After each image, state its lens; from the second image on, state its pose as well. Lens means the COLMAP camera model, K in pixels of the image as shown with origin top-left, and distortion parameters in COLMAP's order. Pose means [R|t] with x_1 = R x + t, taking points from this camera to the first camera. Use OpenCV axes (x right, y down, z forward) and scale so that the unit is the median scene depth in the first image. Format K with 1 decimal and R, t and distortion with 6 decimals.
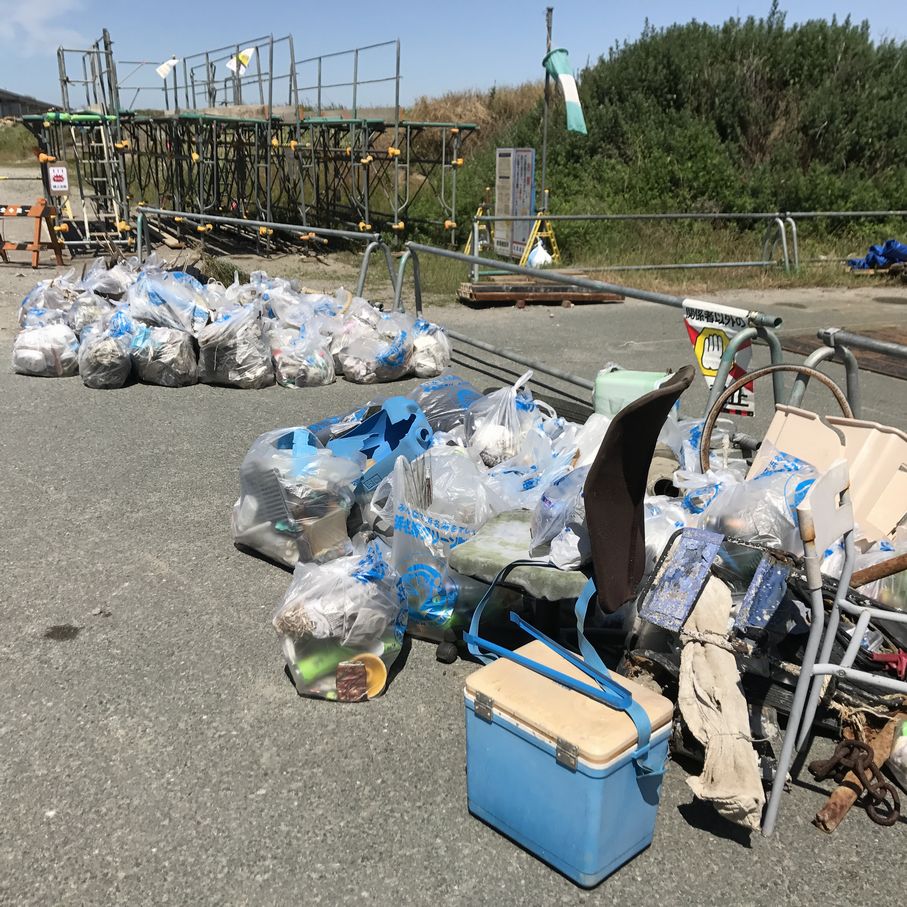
lens RADIAL K [[1054.1, 0, 450.6], [0, 1054.1, 455.8], [0, 0, 1]] dist [-0.007908, 0.000000]
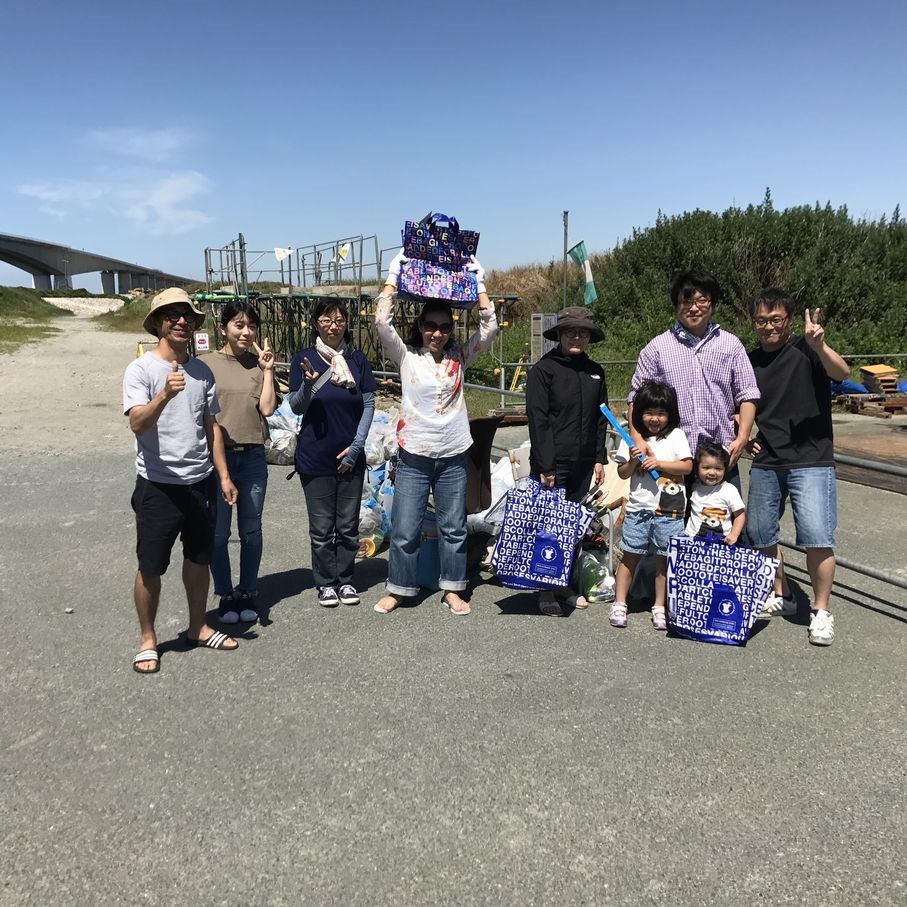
lens RADIAL K [[1054.1, 0, 455.2], [0, 1054.1, 452.4], [0, 0, 1]] dist [-0.007908, 0.000000]
pose [[0.995806, -0.008181, -0.091123, 0.059989], [-0.005390, 0.989019, -0.147691, 0.063090], [0.091331, 0.147562, 0.984827, -0.236259]]
